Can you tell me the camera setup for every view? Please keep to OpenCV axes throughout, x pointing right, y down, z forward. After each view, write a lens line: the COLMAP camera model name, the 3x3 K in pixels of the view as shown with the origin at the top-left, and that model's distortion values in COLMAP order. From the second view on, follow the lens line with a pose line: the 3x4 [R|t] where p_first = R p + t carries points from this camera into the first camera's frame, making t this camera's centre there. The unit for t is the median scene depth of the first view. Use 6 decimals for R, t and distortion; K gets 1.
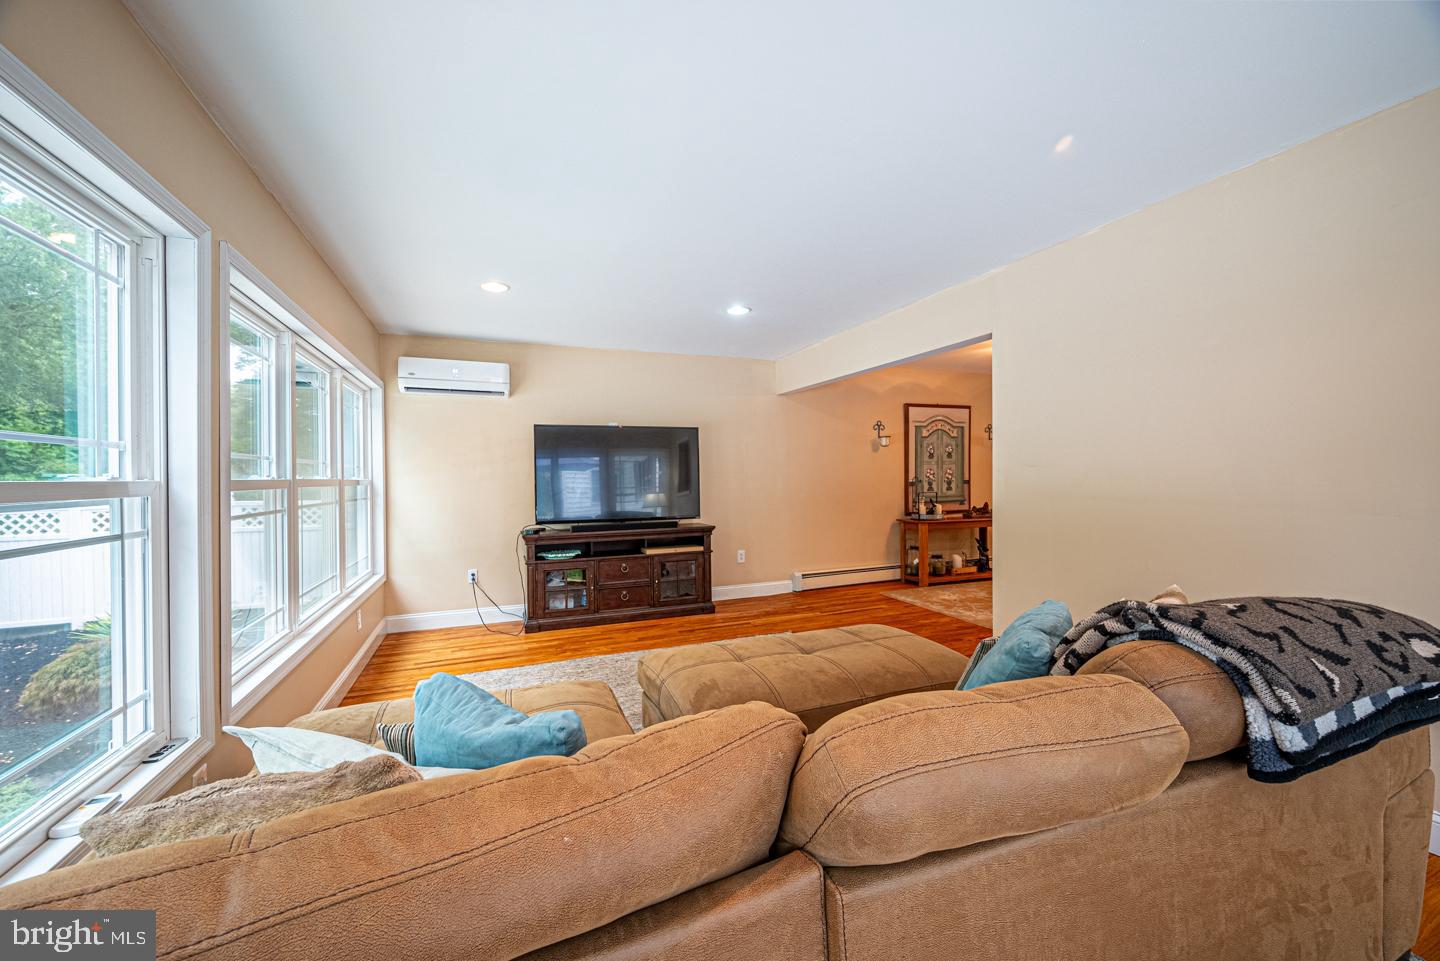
lens RADIAL K [[565.9, 0, 720.5], [0, 565.9, 478.2], [0, 0, 1]] dist [-0.001501, 0.000458]
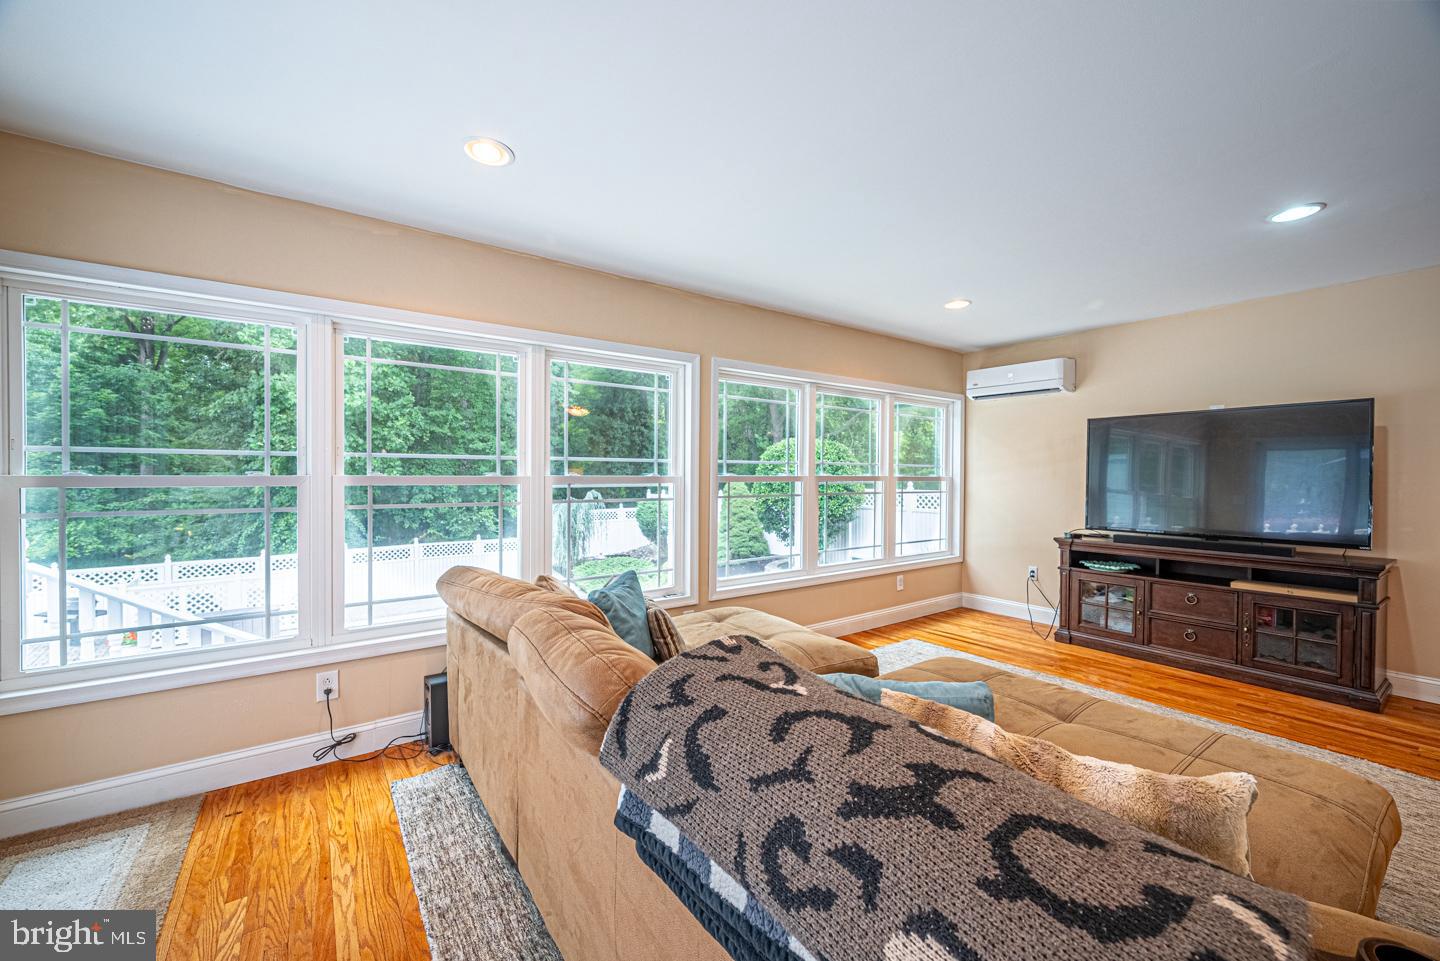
lens RADIAL K [[565.9, 0, 719.1], [0, 565.9, 468.7], [0, 0, 1]] dist [-0.001501, 0.000458]
pose [[0.248990, 0.004137, -0.968497, 0.430751], [-0.011013, 0.999938, 0.001440, -0.010165], [0.968443, 0.010307, 0.249021, 0.209524]]
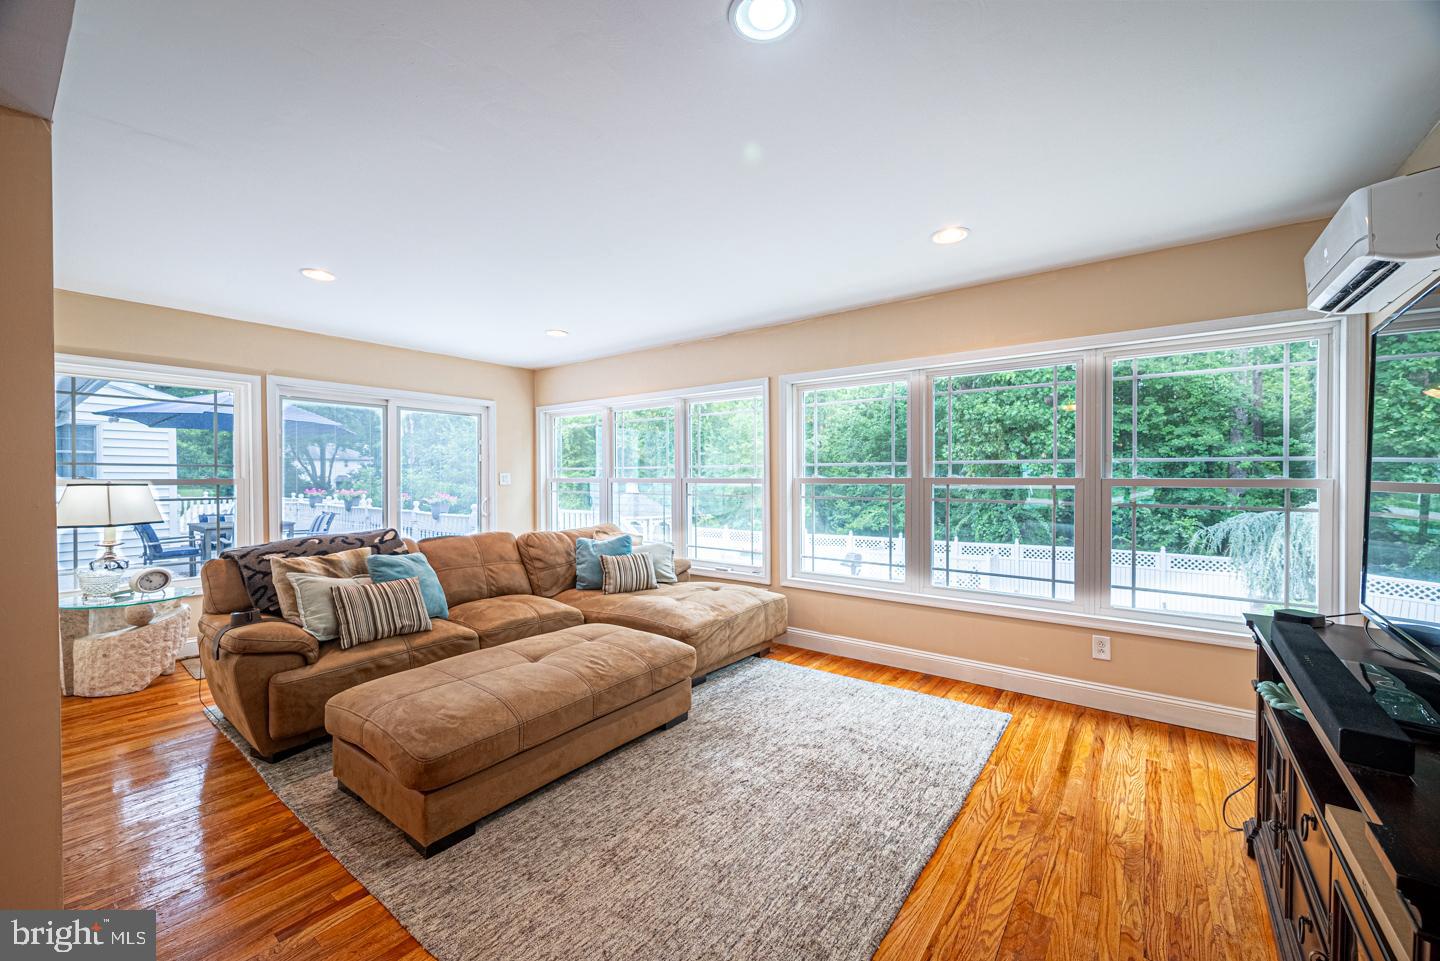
lens RADIAL K [[565.9, 0, 722.8], [0, 565.9, 484.1], [0, 0, 1]] dist [-0.001501, 0.000458]
pose [[-0.854400, 0.020407, -0.519215, 0.220813], [0.005426, 0.999524, 0.030357, -0.018568], [0.519587, 0.023120, -0.854105, 1.144894]]
